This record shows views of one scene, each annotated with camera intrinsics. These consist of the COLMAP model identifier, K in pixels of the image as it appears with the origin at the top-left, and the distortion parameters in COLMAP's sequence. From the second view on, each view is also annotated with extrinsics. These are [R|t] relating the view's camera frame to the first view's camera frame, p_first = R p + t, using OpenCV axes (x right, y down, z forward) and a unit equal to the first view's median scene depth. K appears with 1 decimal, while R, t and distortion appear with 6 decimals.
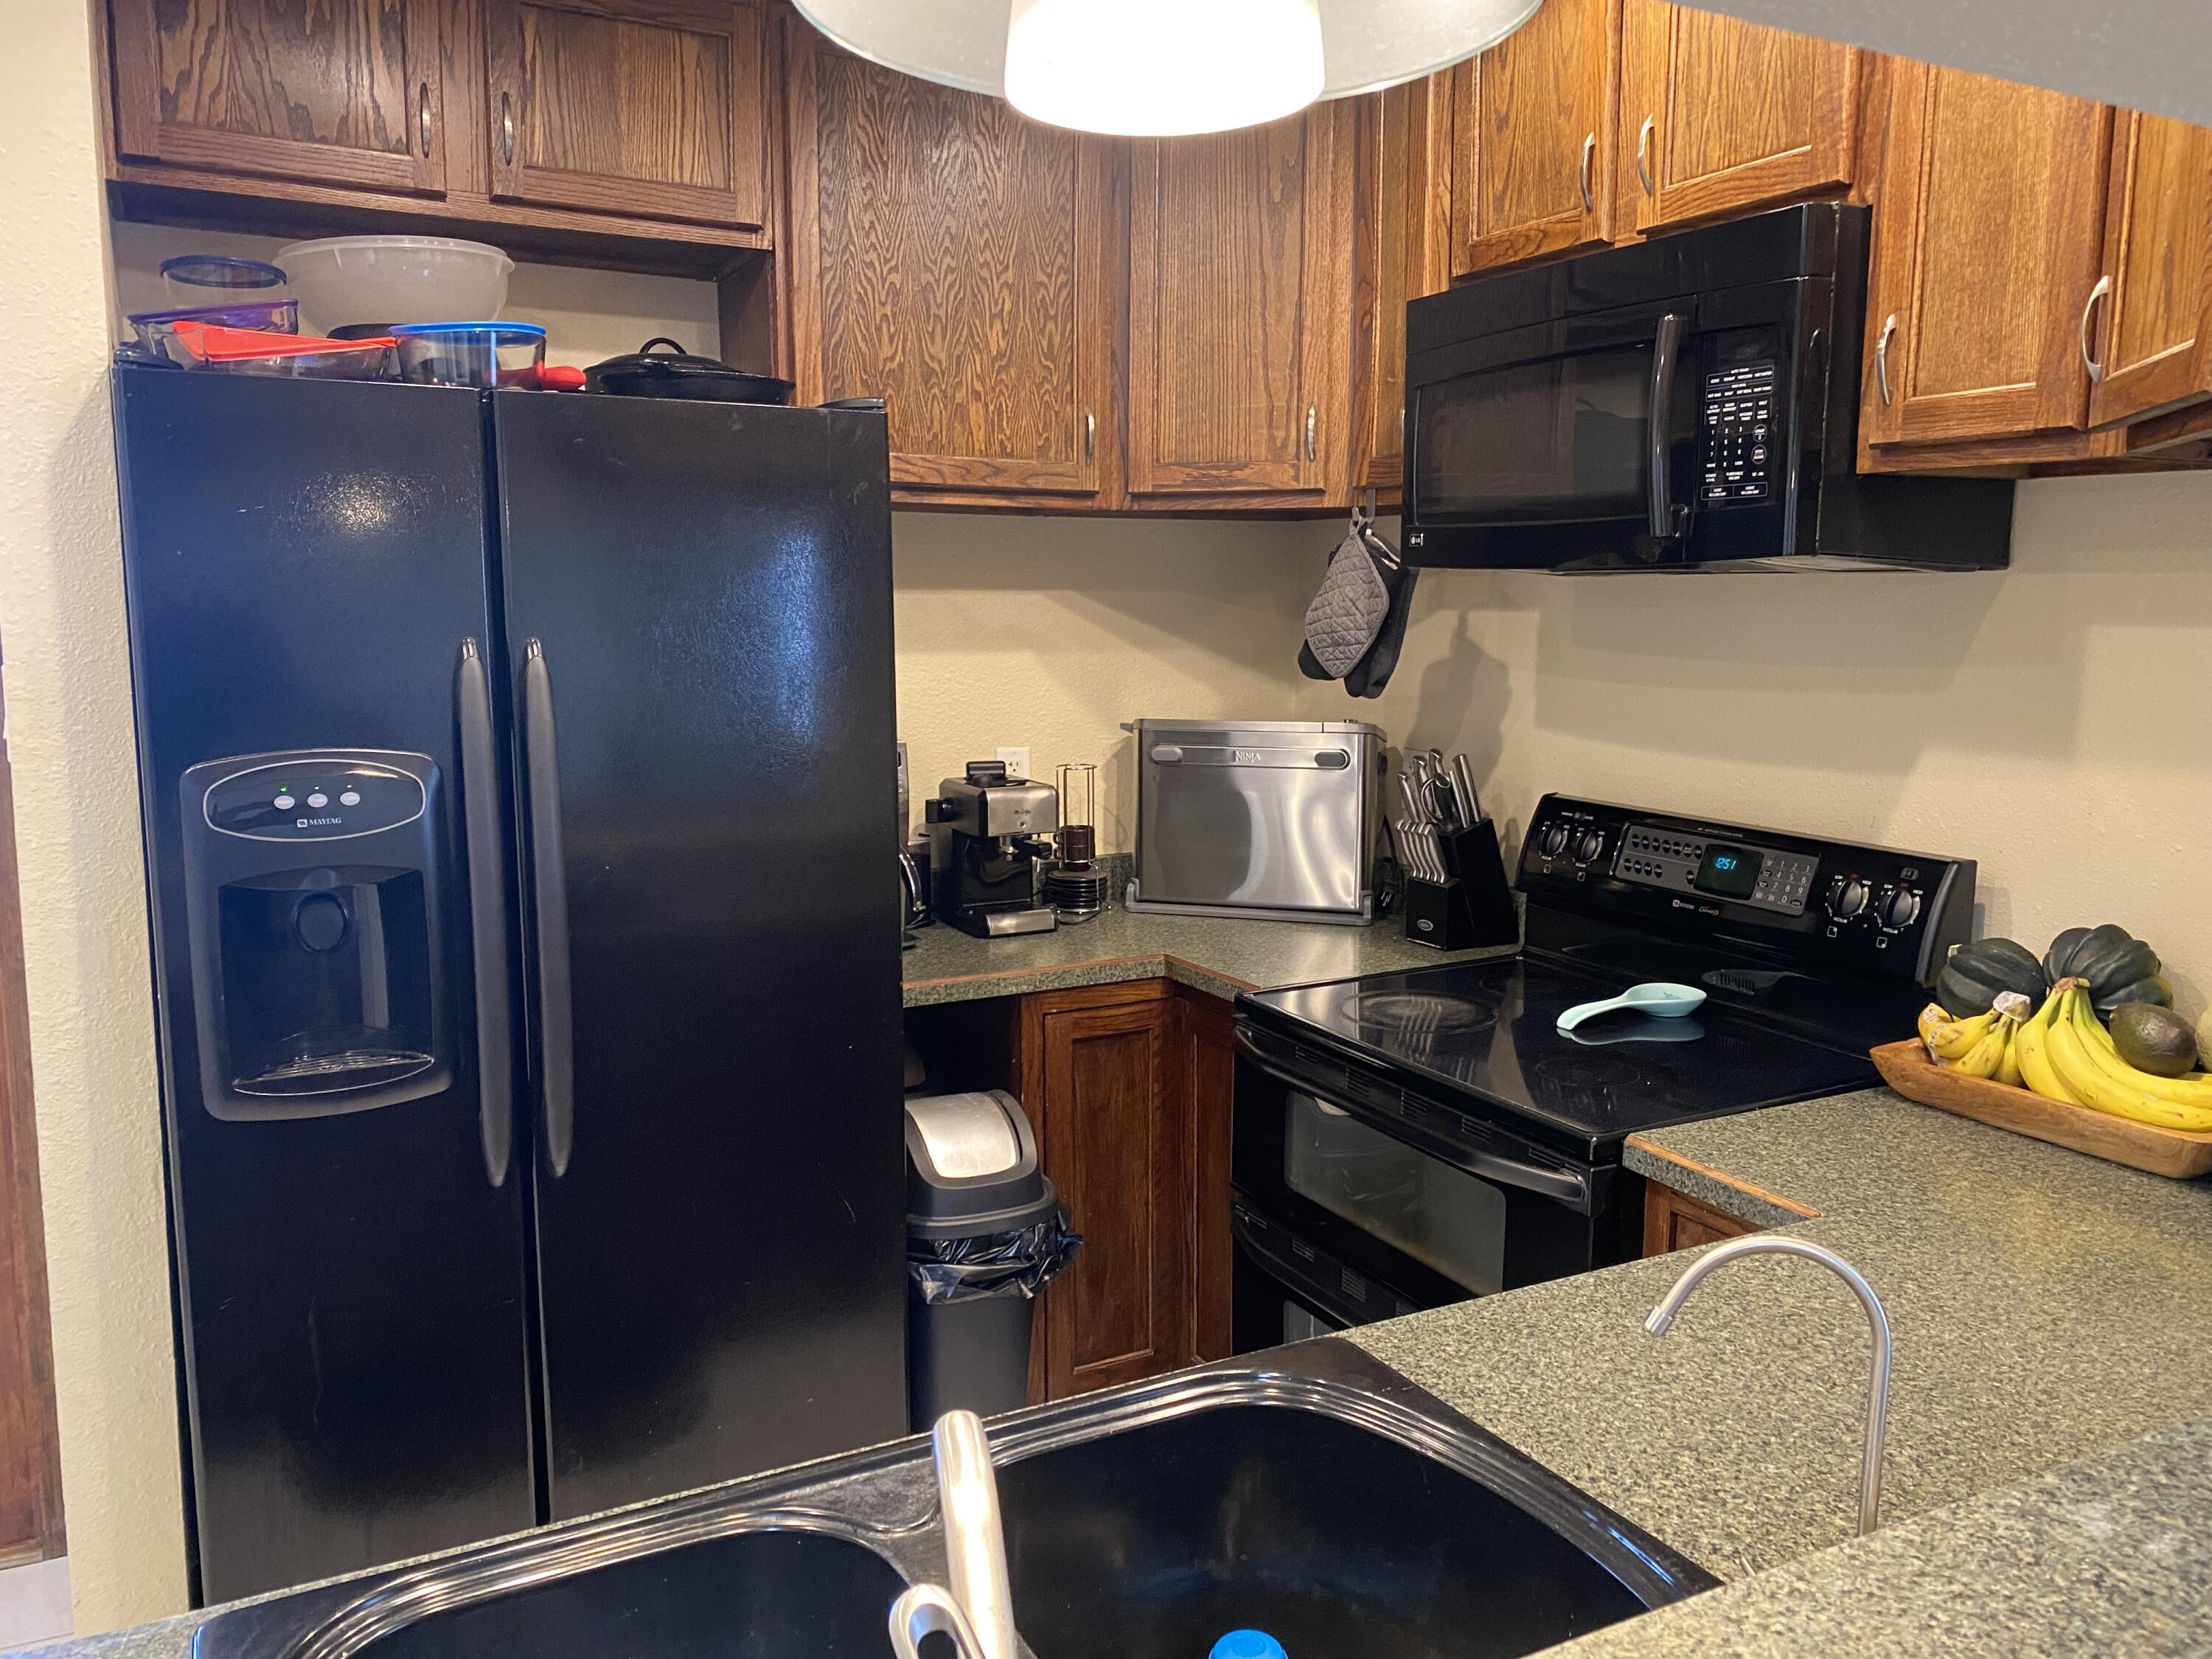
lens RADIAL K [[1687.8, 0, 1103.8], [0, 1687.8, 815.5], [0, 0, 1]] dist [0.062964, -0.059696]
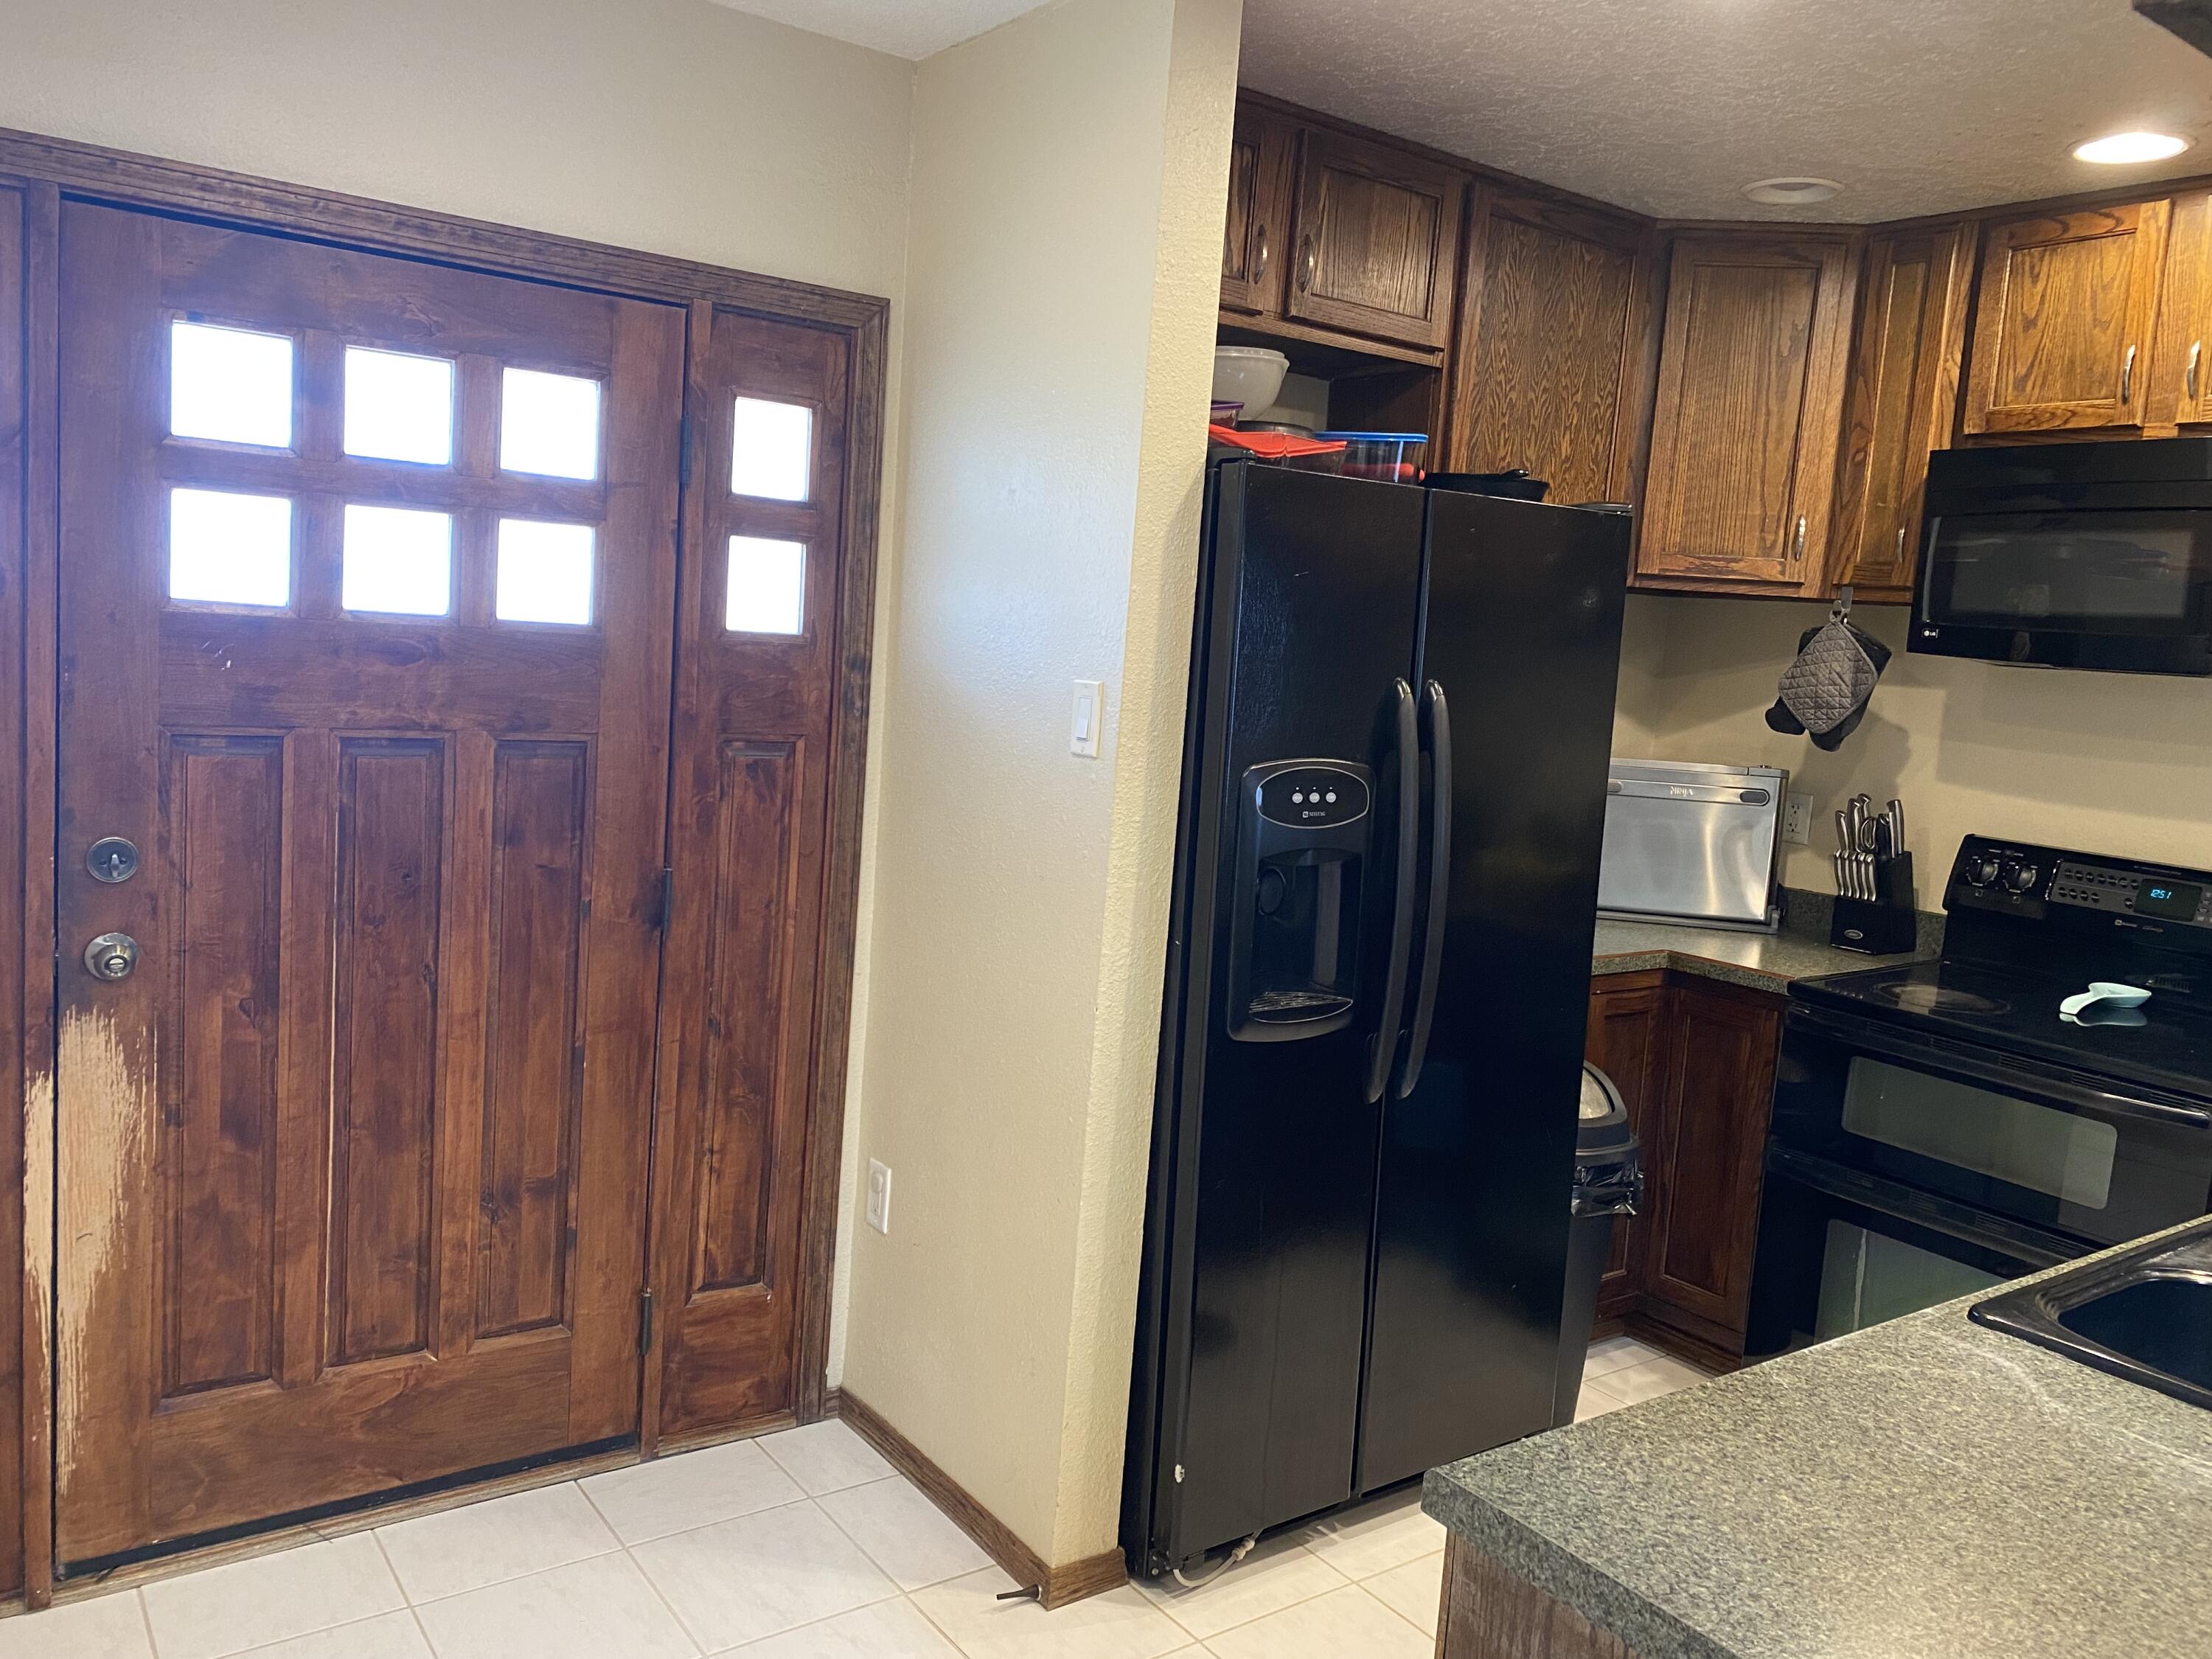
lens RADIAL K [[1687.8, 0, 1110.3], [0, 1687.8, 819.6], [0, 0, 1]] dist [0.062964, -0.059696]
pose [[0.988357, 0.047486, 0.144550, -0.619858], [-0.046223, 0.998858, -0.012082, 0.023680], [-0.144959, 0.005260, 0.989424, -0.195990]]
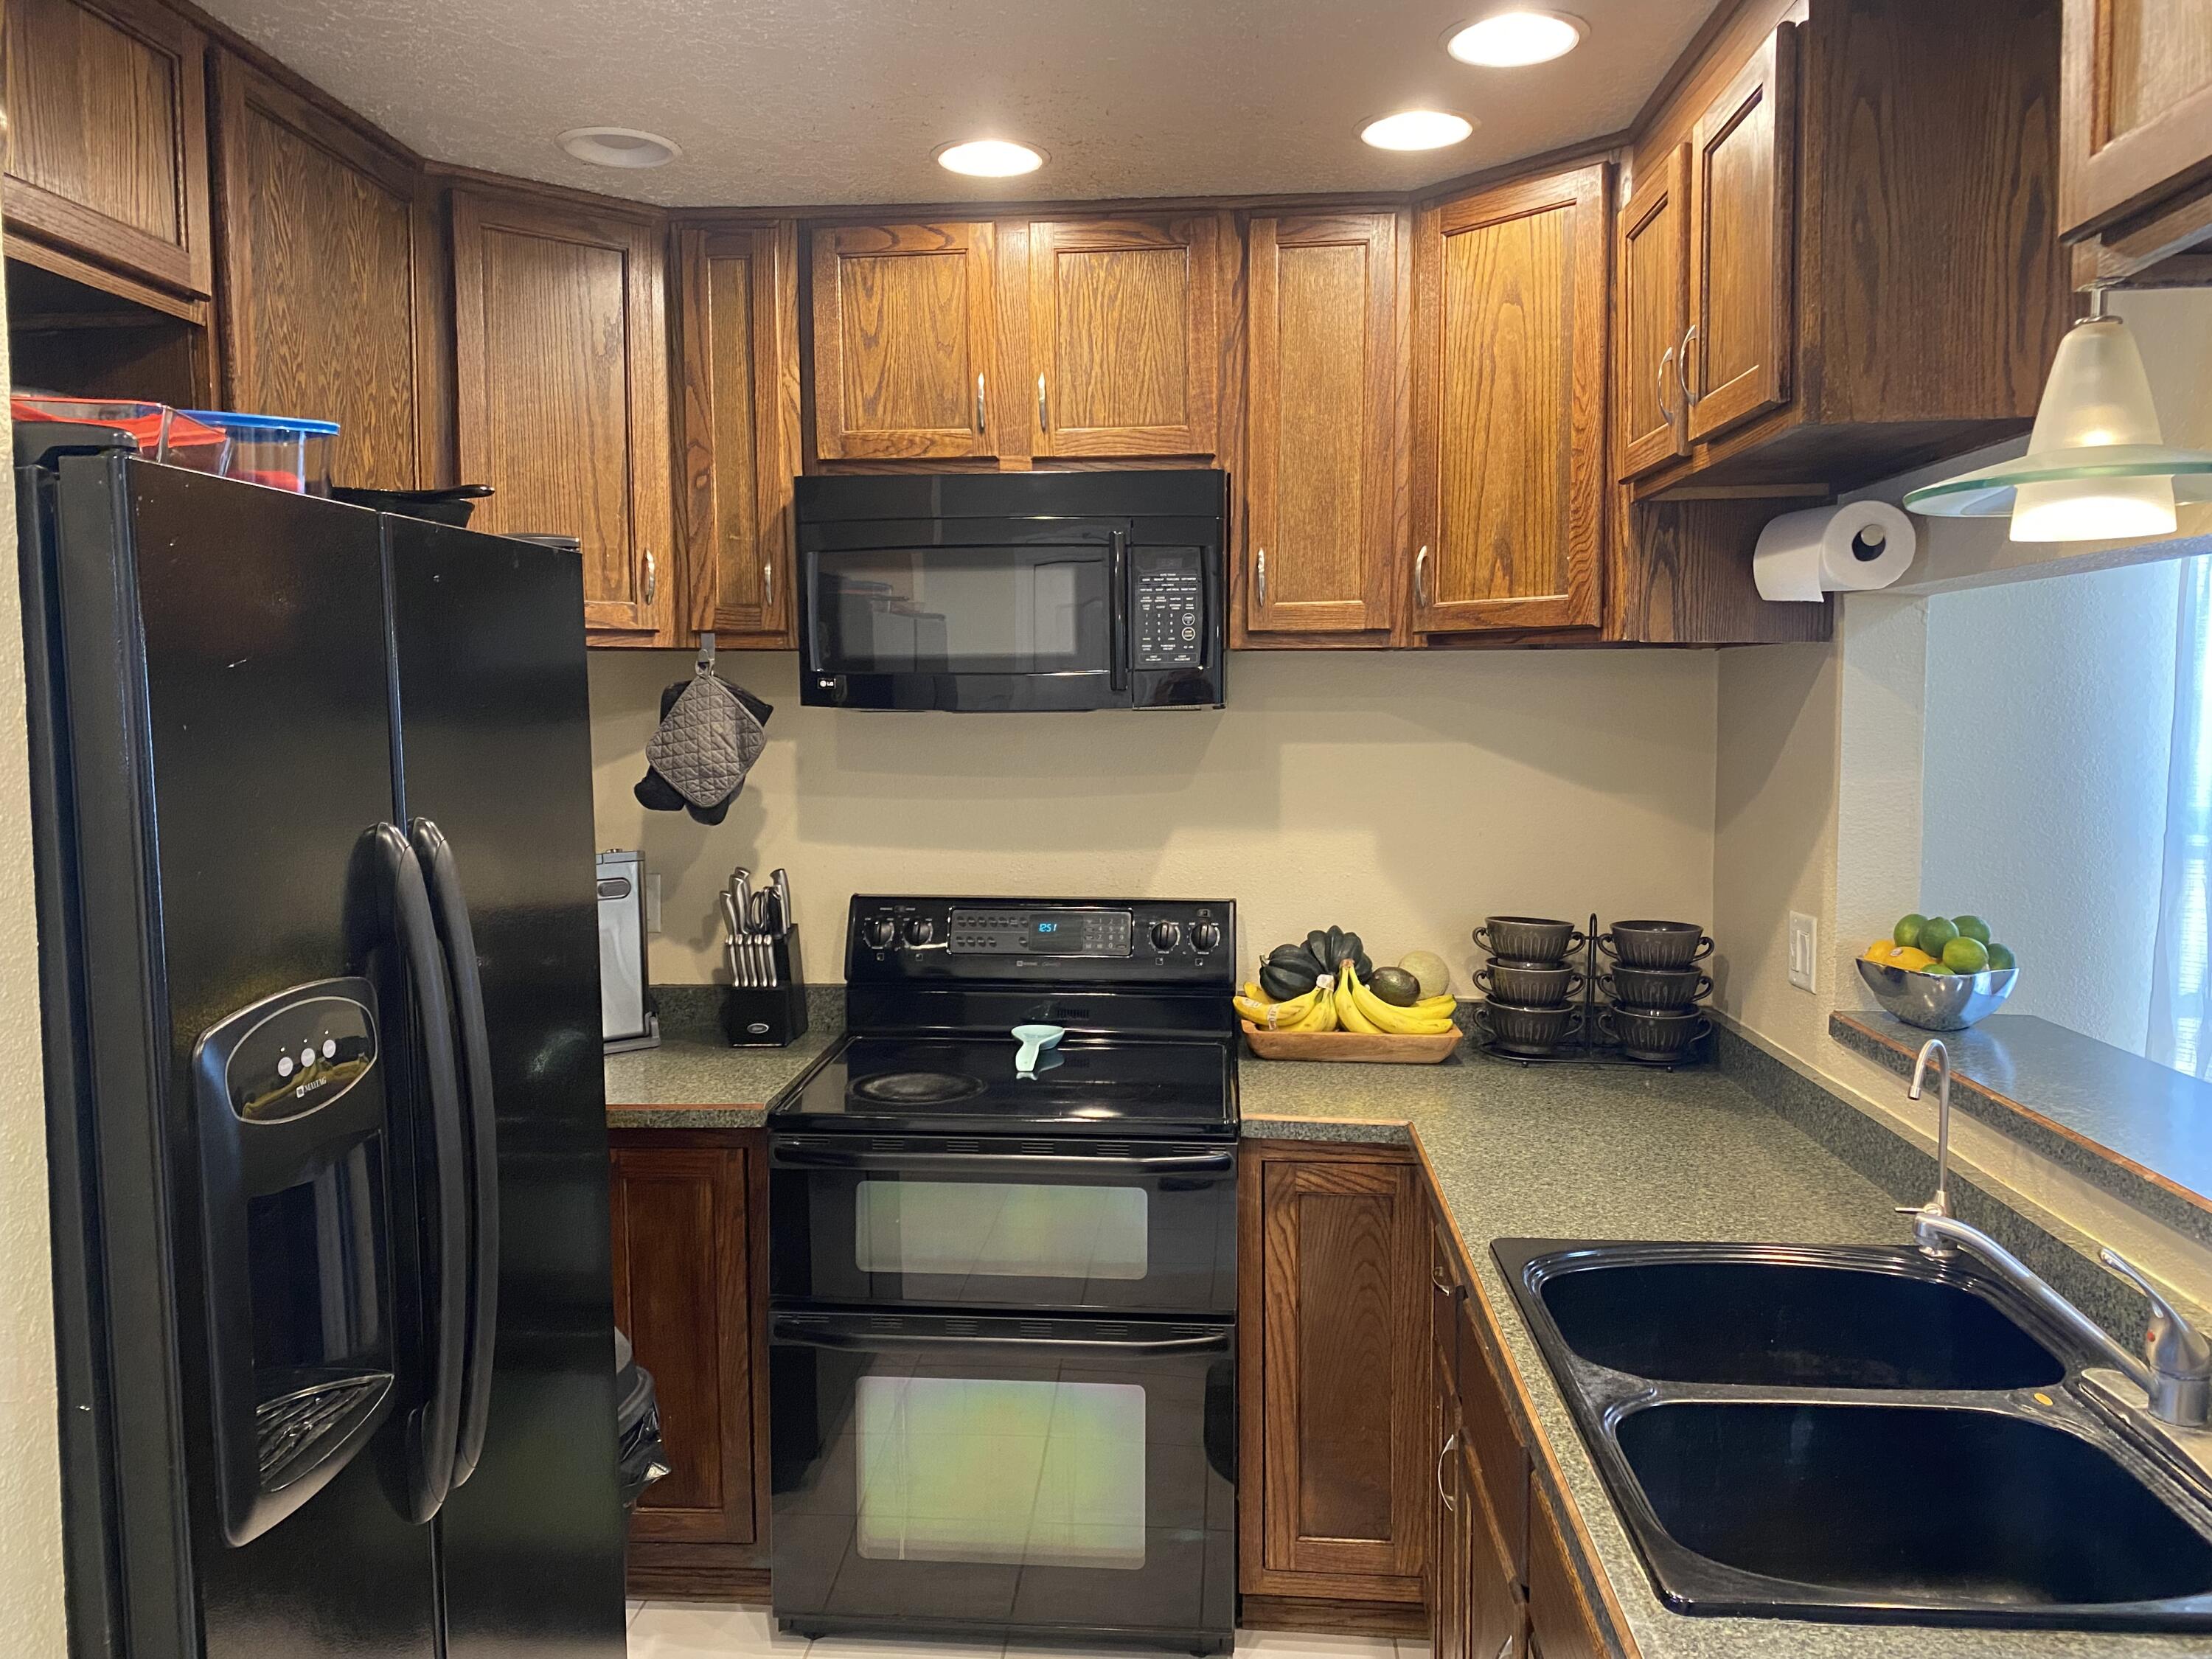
lens RADIAL K [[1687.8, 0, 1086.5], [0, 1687.8, 830.4], [0, 0, 1]] dist [0.062964, -0.059696]
pose [[0.548258, -0.075904, 0.832858, -0.685754], [0.115620, 0.993189, 0.014406, -0.060666], [-0.828279, 0.088397, 0.553300, 0.233139]]
